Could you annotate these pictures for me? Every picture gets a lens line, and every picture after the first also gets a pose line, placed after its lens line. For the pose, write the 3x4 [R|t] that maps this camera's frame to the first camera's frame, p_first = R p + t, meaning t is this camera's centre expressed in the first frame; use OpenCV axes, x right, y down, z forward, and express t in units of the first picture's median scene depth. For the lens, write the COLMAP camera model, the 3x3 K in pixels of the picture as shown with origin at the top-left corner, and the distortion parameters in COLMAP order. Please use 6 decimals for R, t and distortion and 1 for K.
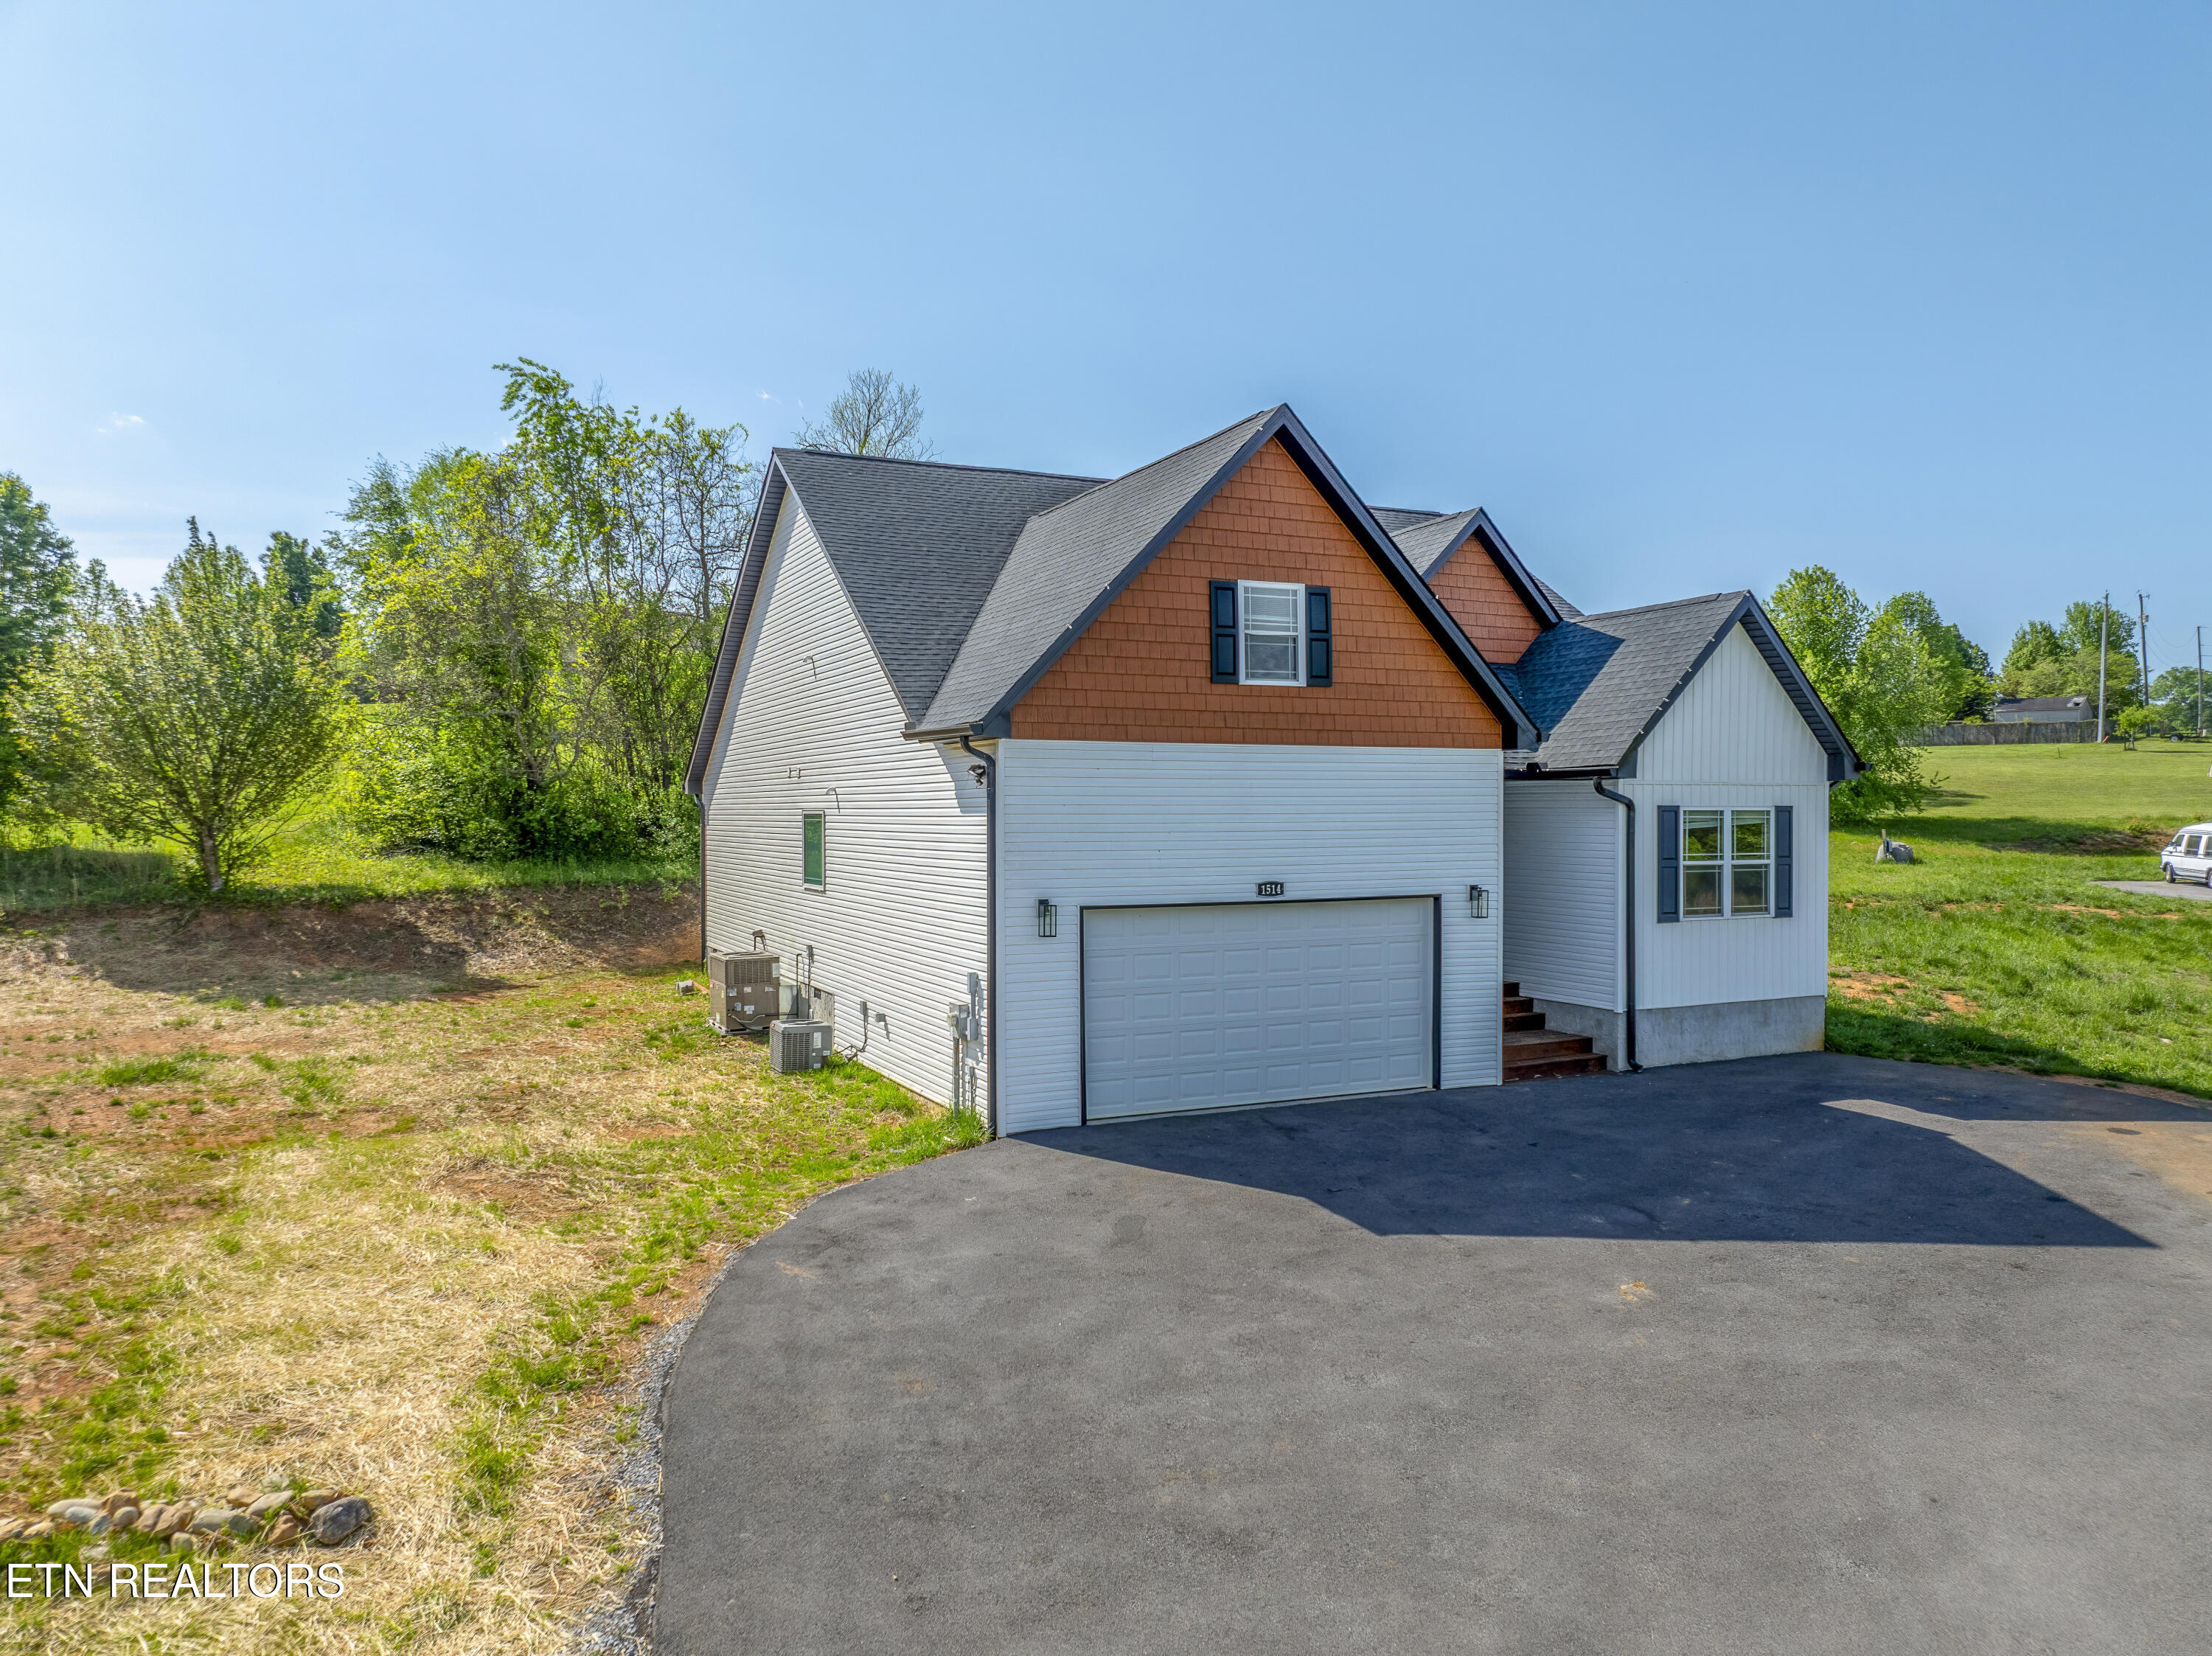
lens RADIAL K [[1556.5, 0, 1108.4], [0, 1556.5, 829.4], [0, 0, 1]] dist [-0.031982, -0.007553]
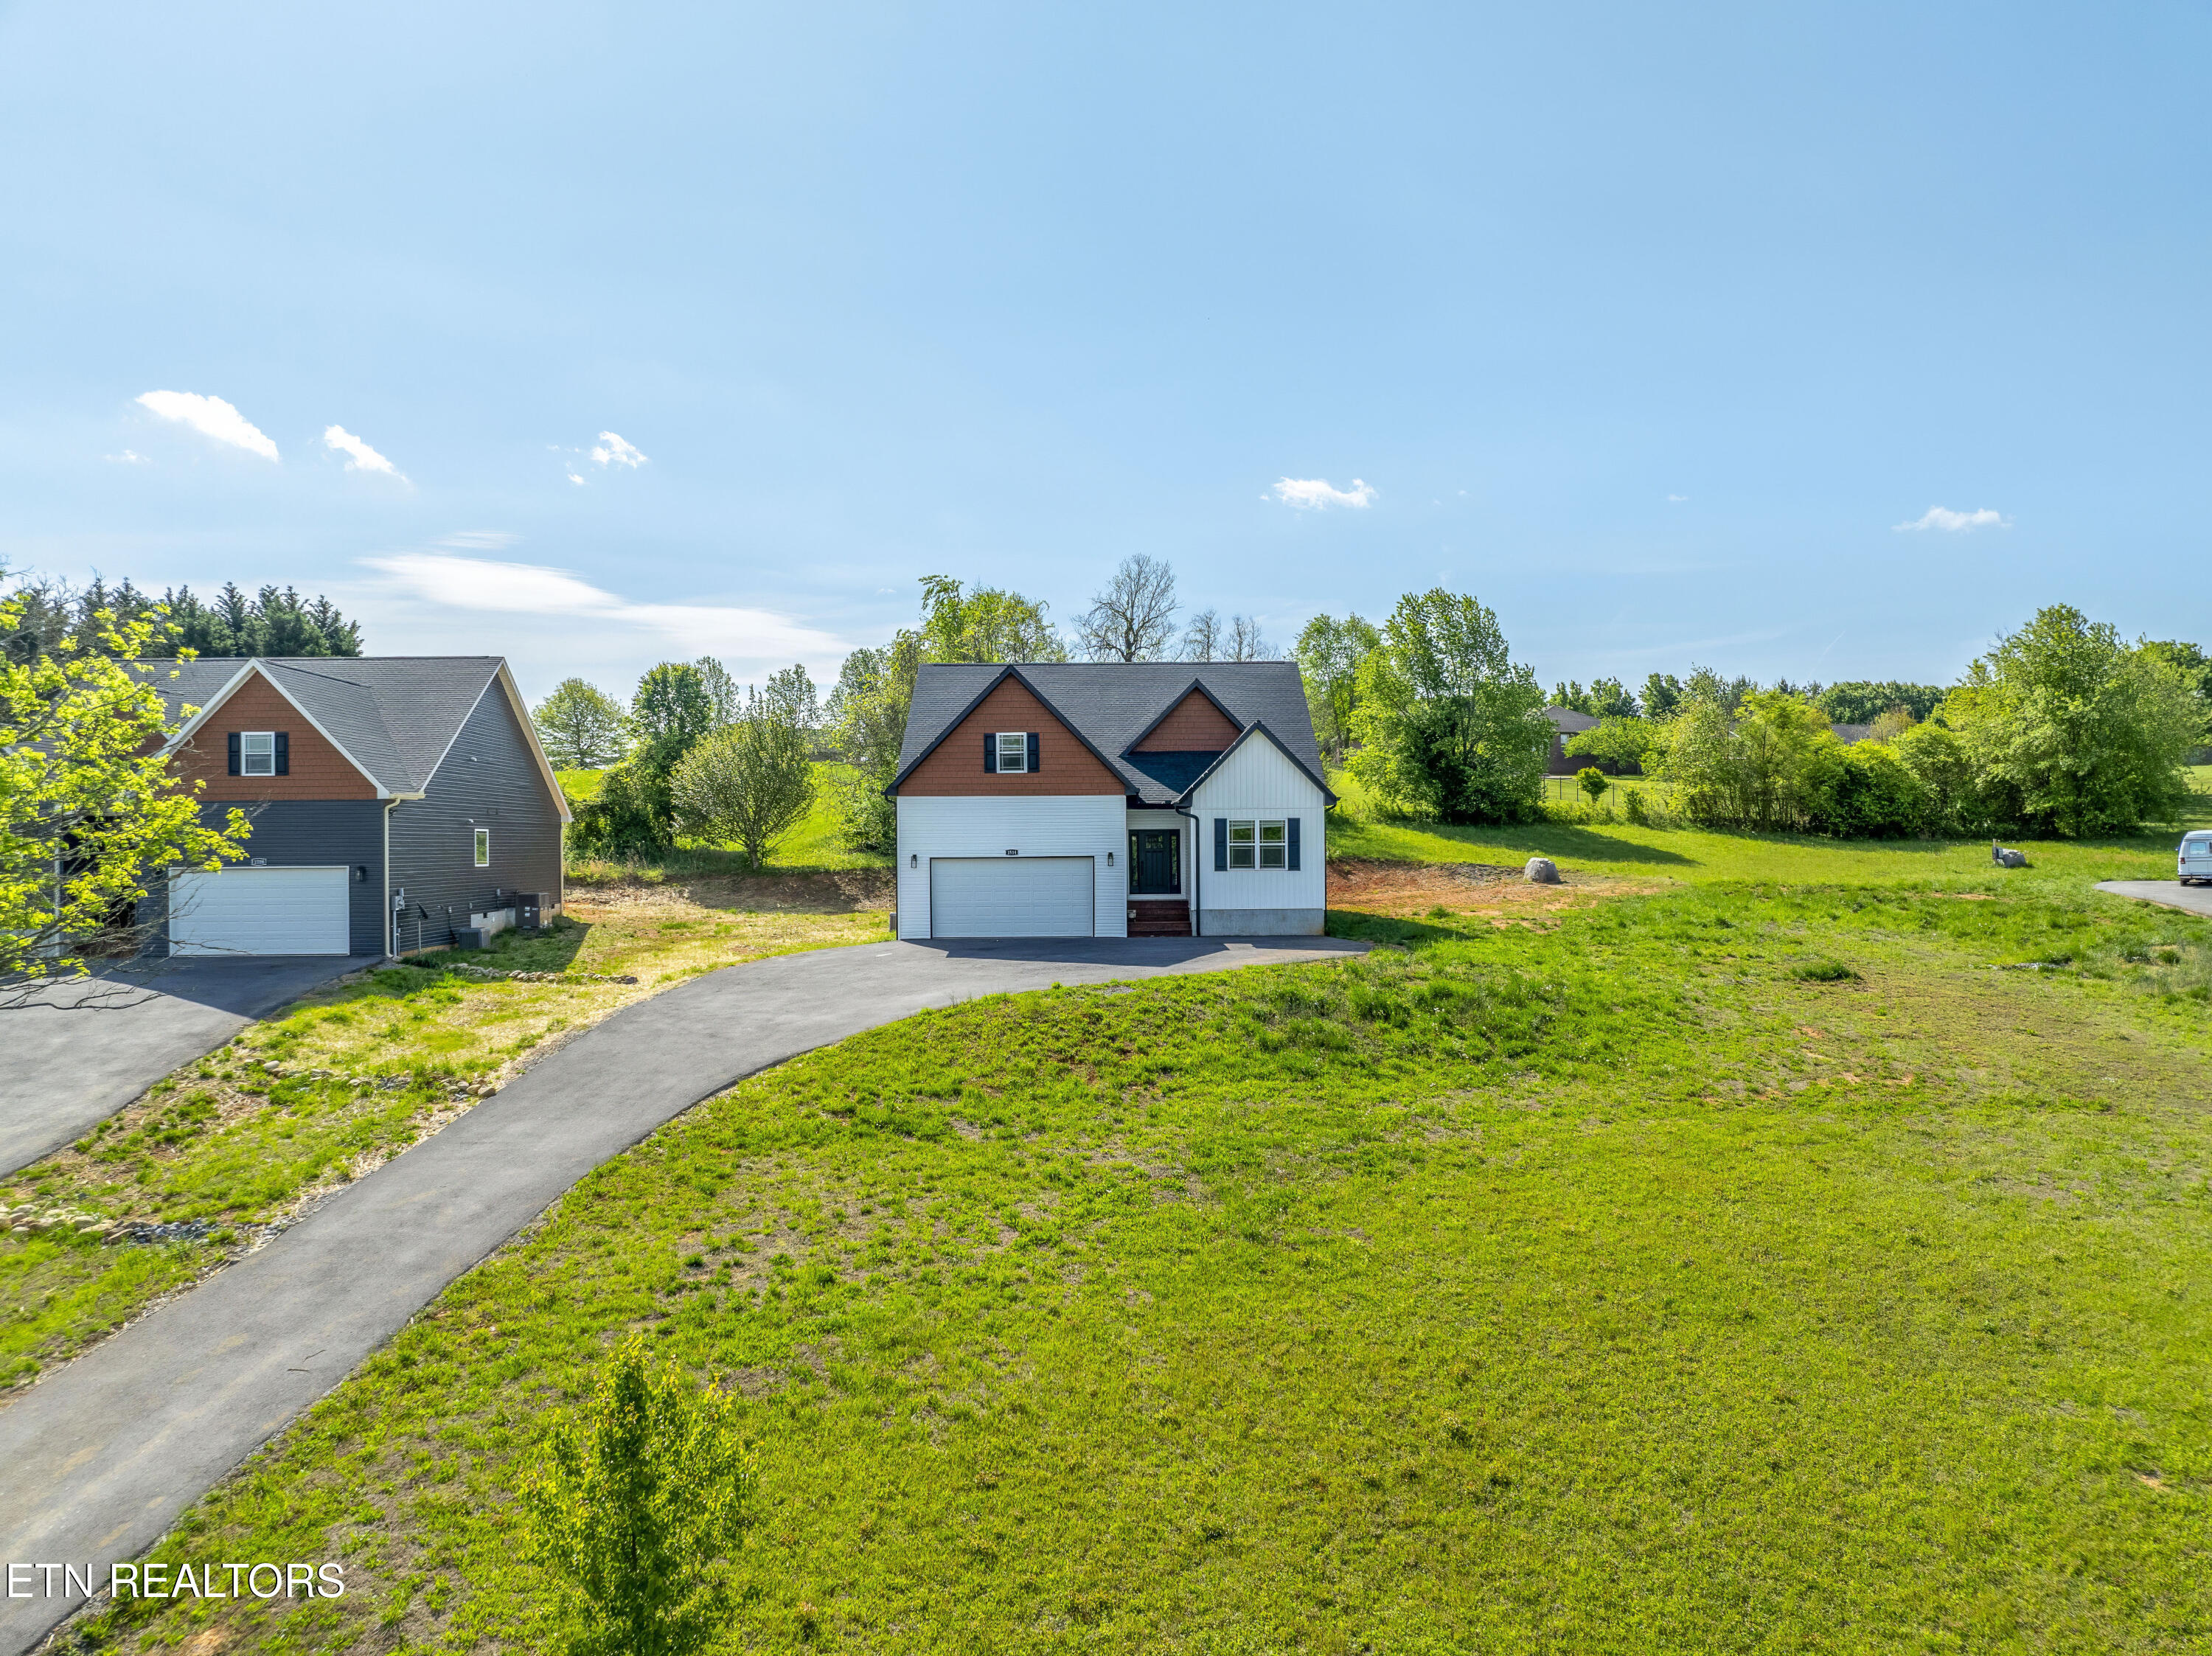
lens RADIAL K [[1556.5, 0, 1108.4], [0, 1556.5, 829.4], [0, 0, 1]] dist [-0.031982, -0.007553]
pose [[0.905963, -0.007213, -0.423296, 1.250506], [-0.000044, 0.999853, -0.017131, 0.041623], [0.423358, 0.015539, 0.905829, -1.174854]]
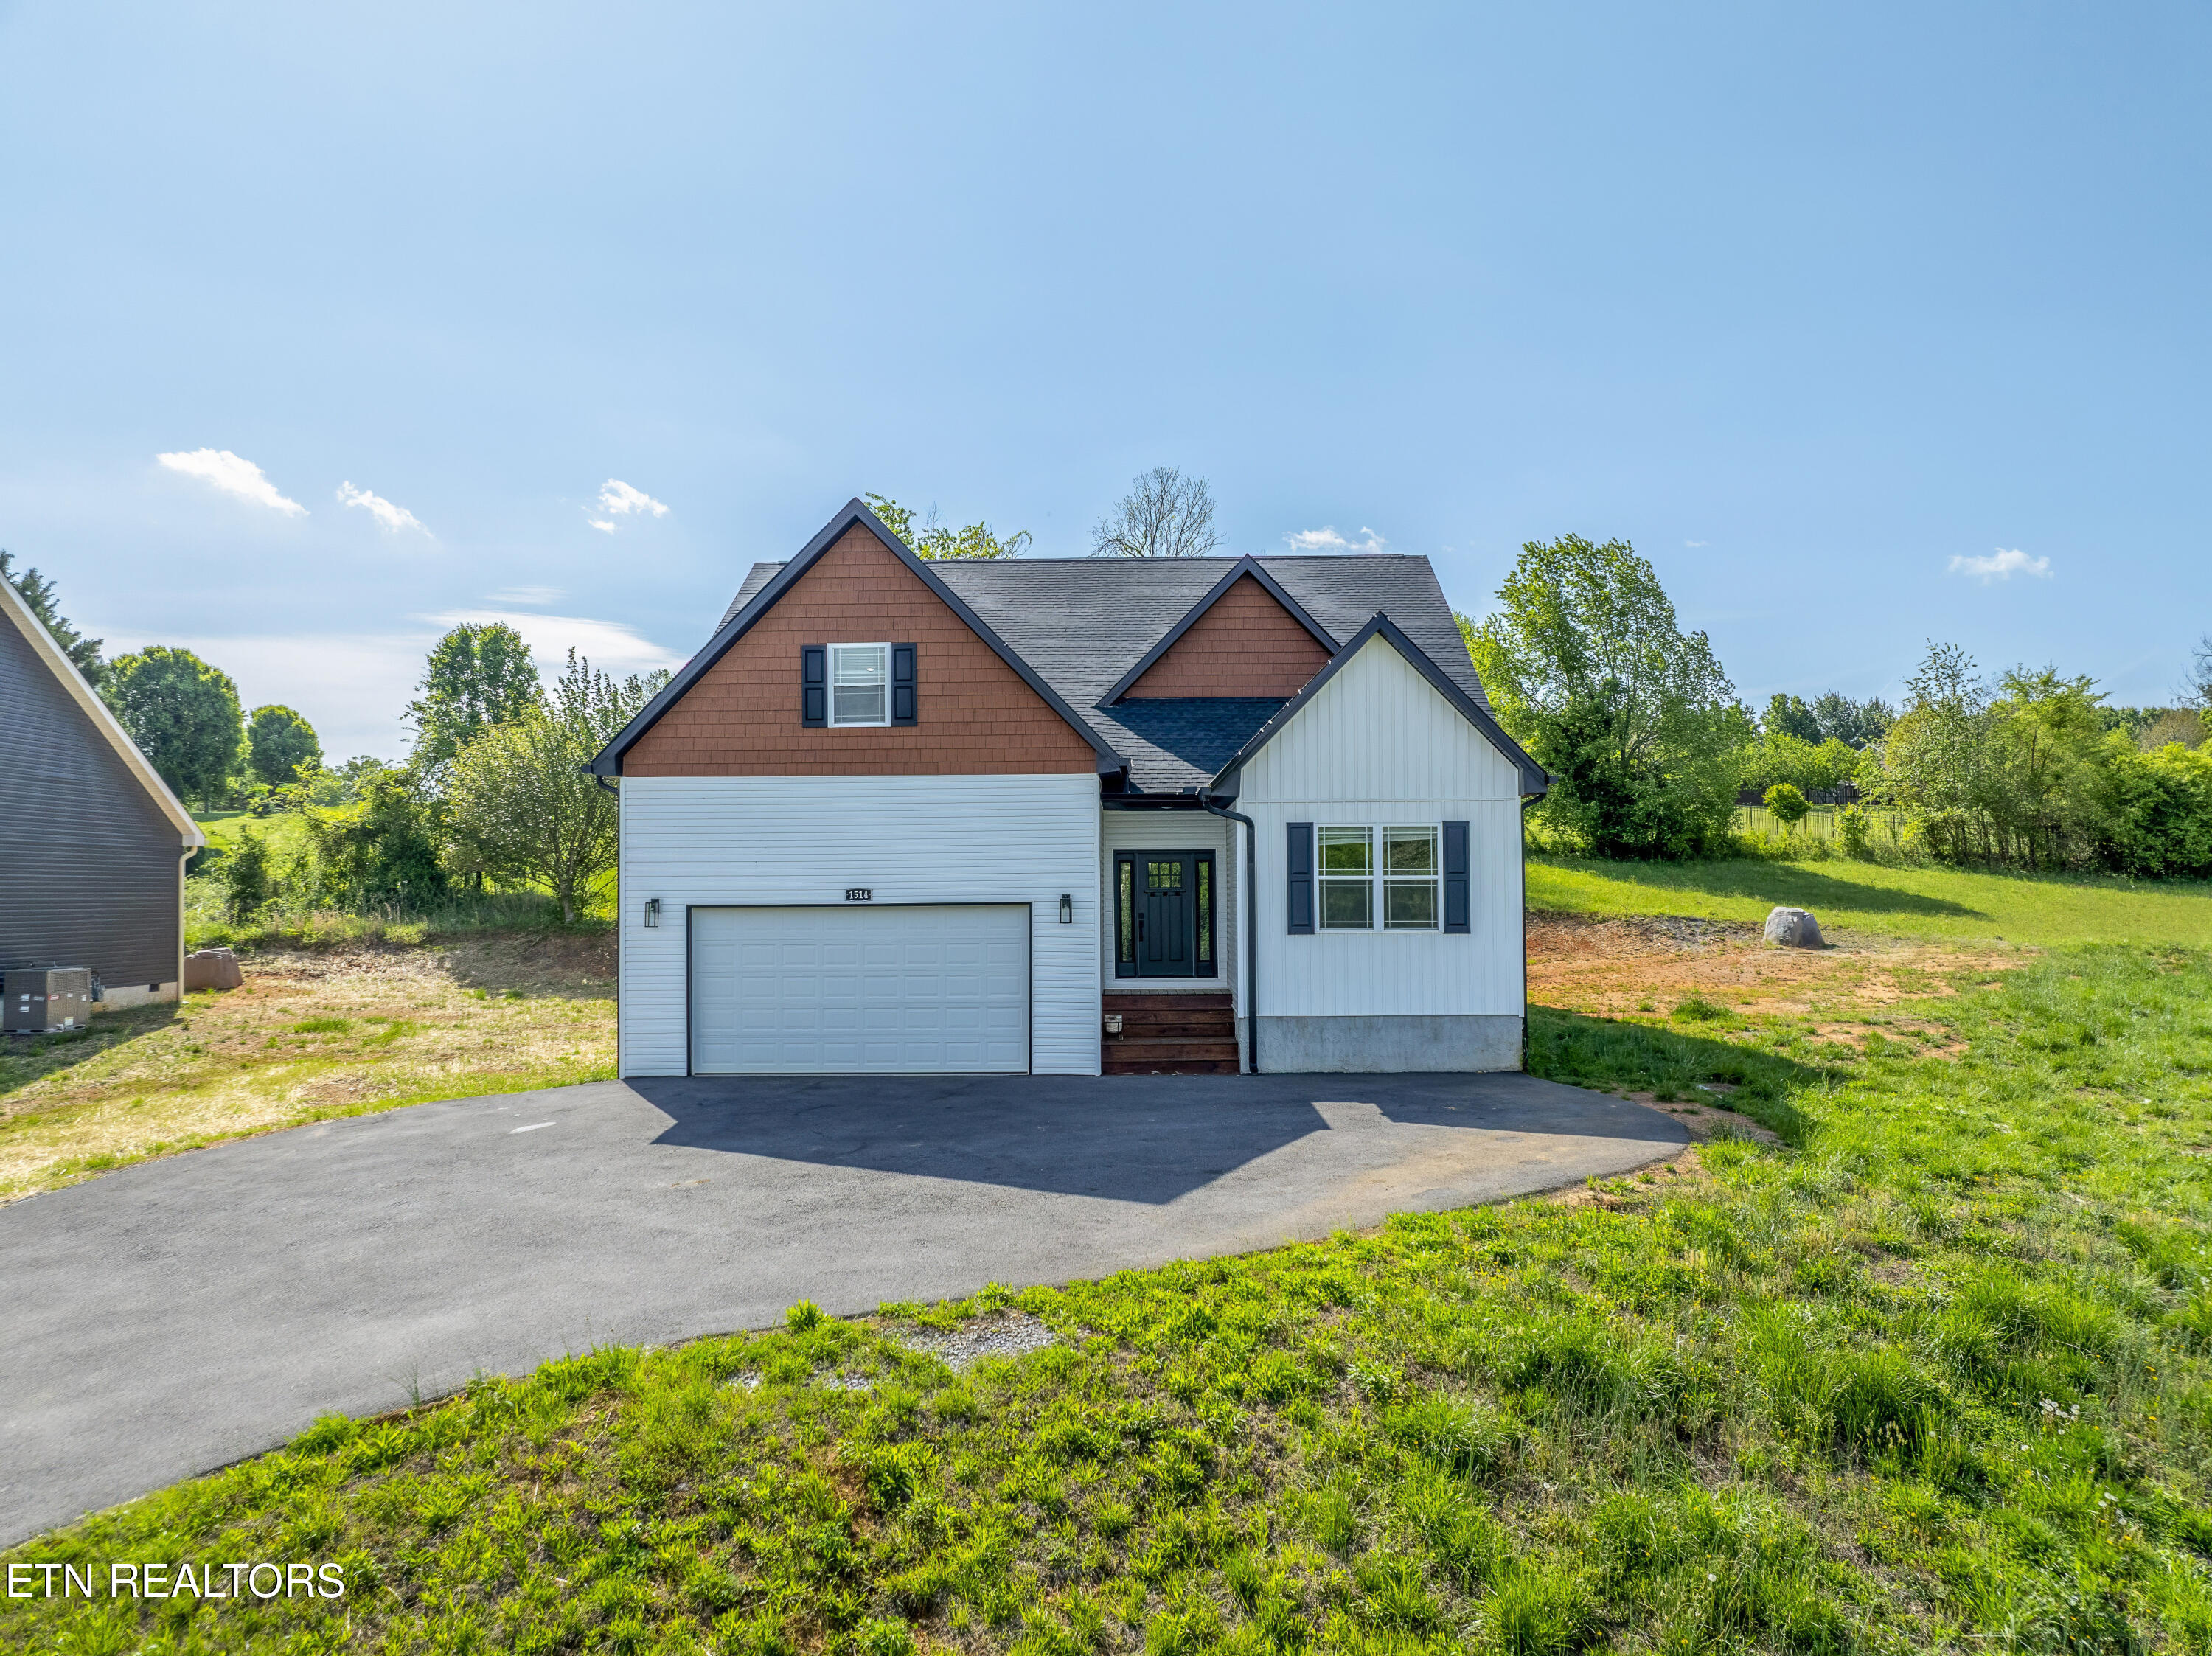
lens RADIAL K [[1556.5, 0, 1108.4], [0, 1556.5, 829.4], [0, 0, 1]] dist [-0.031982, -0.007553]
pose [[0.892616, -0.021535, -0.450303, 0.775071], [-0.000959, 0.998765, -0.049665, 0.044865], [0.450816, 0.044763, 0.891494, 0.004475]]
